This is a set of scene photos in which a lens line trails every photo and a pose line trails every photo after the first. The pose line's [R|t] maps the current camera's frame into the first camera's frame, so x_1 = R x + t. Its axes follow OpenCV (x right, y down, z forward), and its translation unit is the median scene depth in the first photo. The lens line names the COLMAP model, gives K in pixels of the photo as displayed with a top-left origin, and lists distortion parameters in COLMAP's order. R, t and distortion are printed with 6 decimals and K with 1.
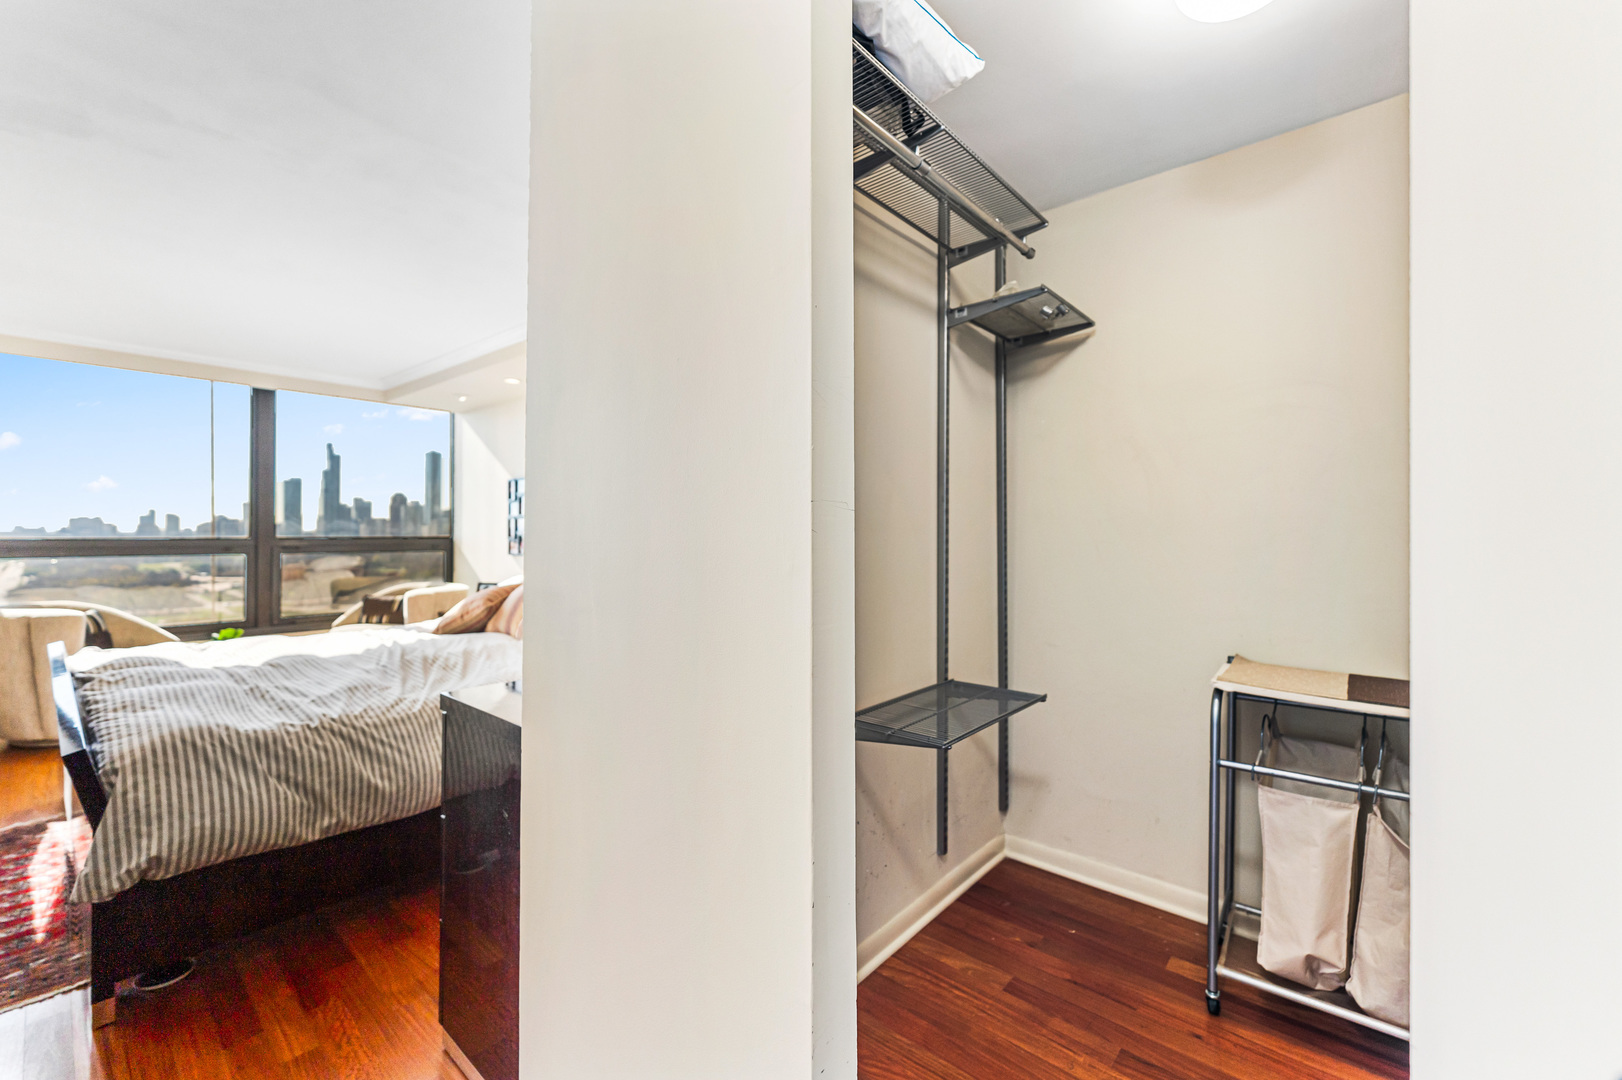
lens RADIAL K [[655.7, 0, 807.6], [0, 655.7, 522.1], [0, 0, 1]] dist [0.007494, 0.000264]
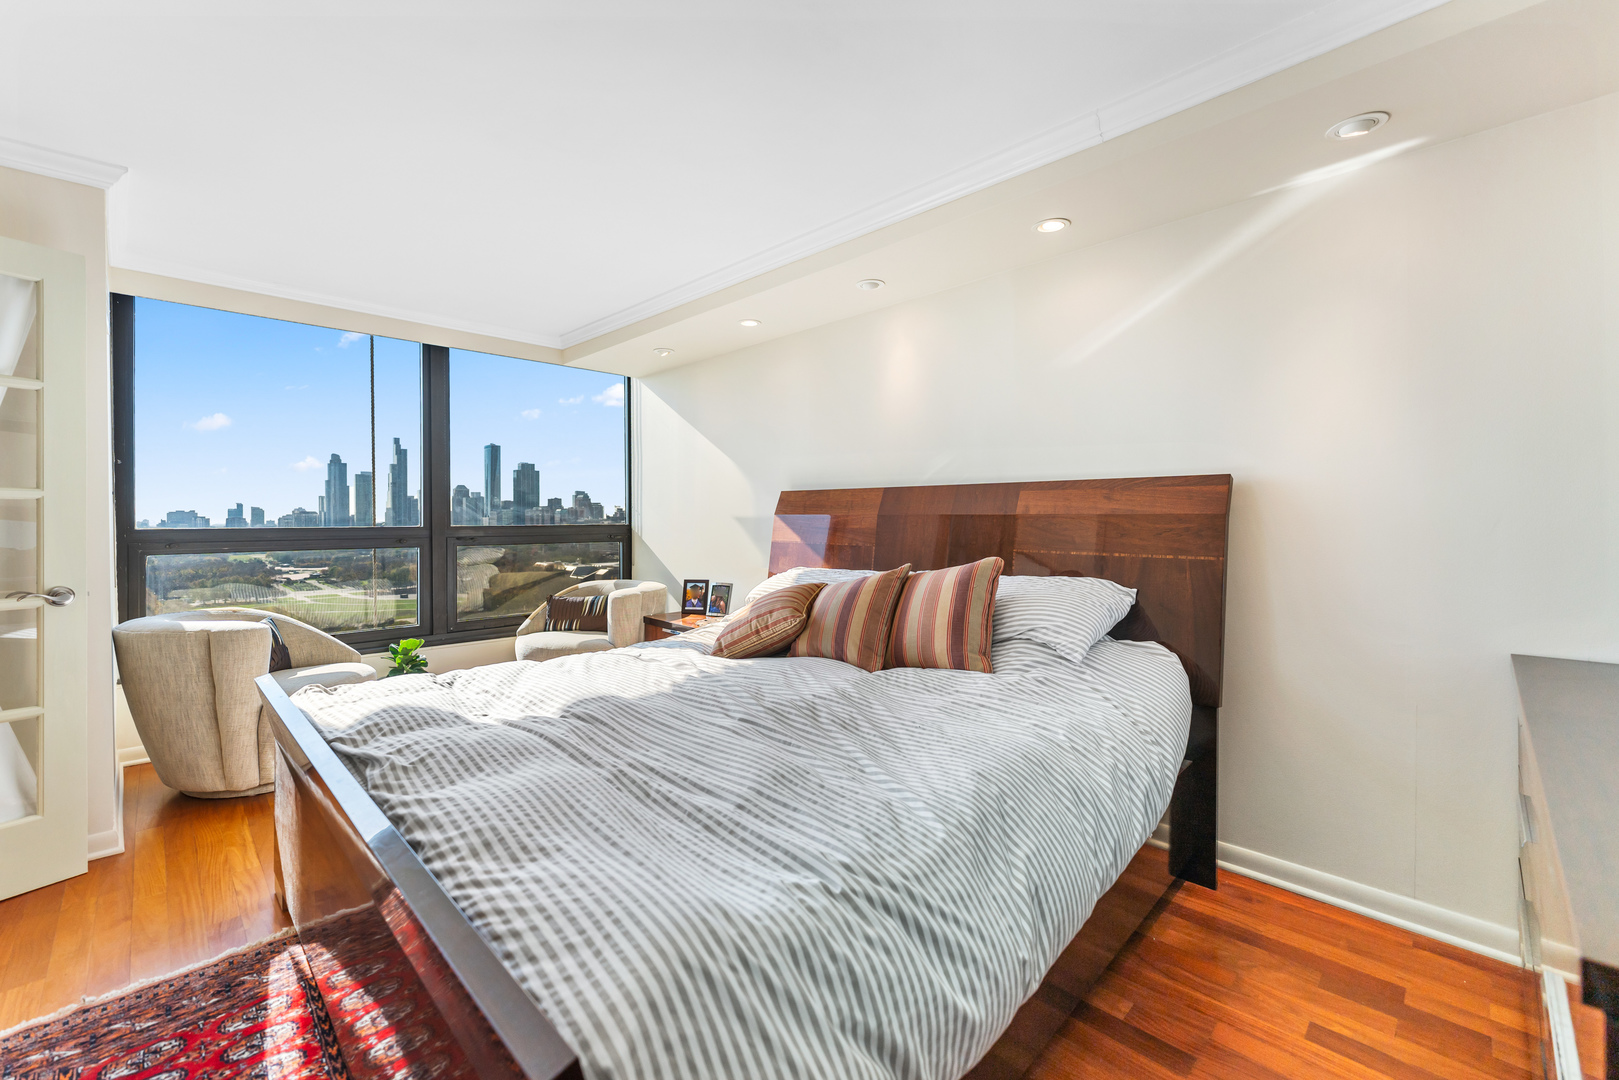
lens RADIAL K [[661.9, 0, 811.5], [0, 661.9, 503.2], [0, 0, 1]] dist [0.000243, 0.000018]
pose [[0.997679, -0.009355, -0.067448, -0.309542], [0.008697, 0.999912, -0.010047, 0.007011], [0.067536, 0.009438, 0.997672, 0.205369]]
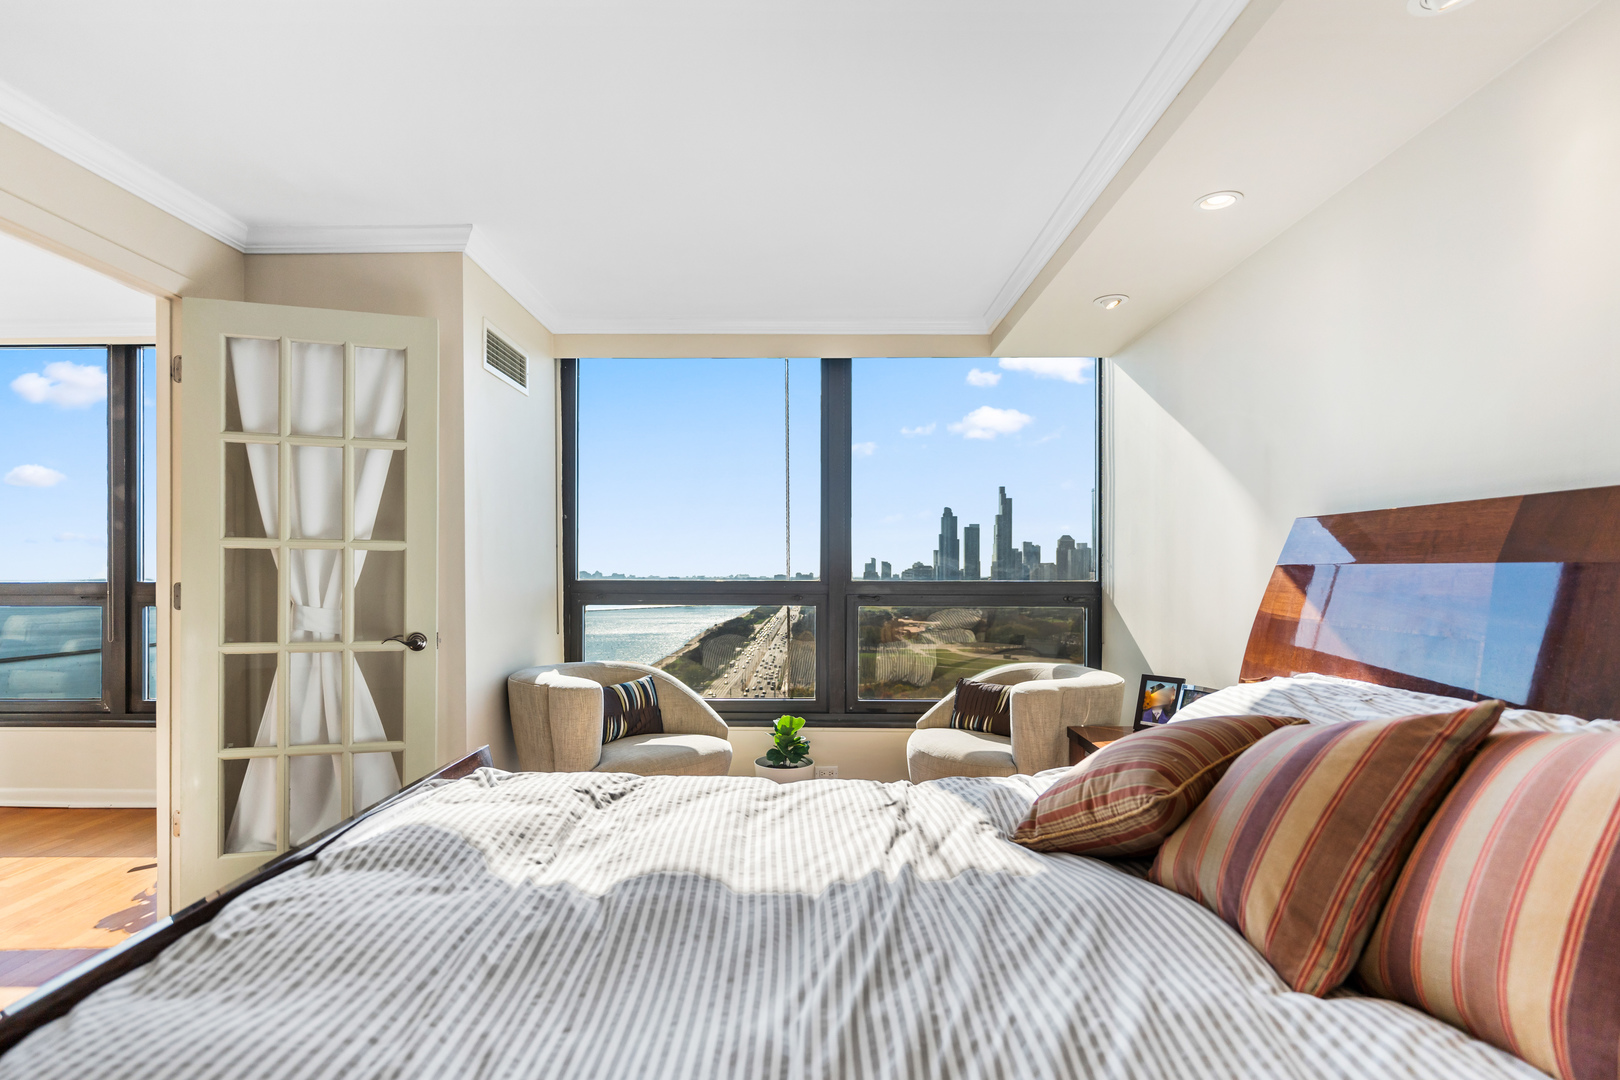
lens RADIAL K [[811.6, 0, 808.9], [0, 811.6, 571.3], [0, 0, 1]] dist [-0.004558, -0.000819]
pose [[0.649673, -0.006059, -0.760190, -0.219744], [0.011478, 0.999932, 0.001840, 0.012707], [0.760127, -0.009920, 0.649698, 0.453826]]
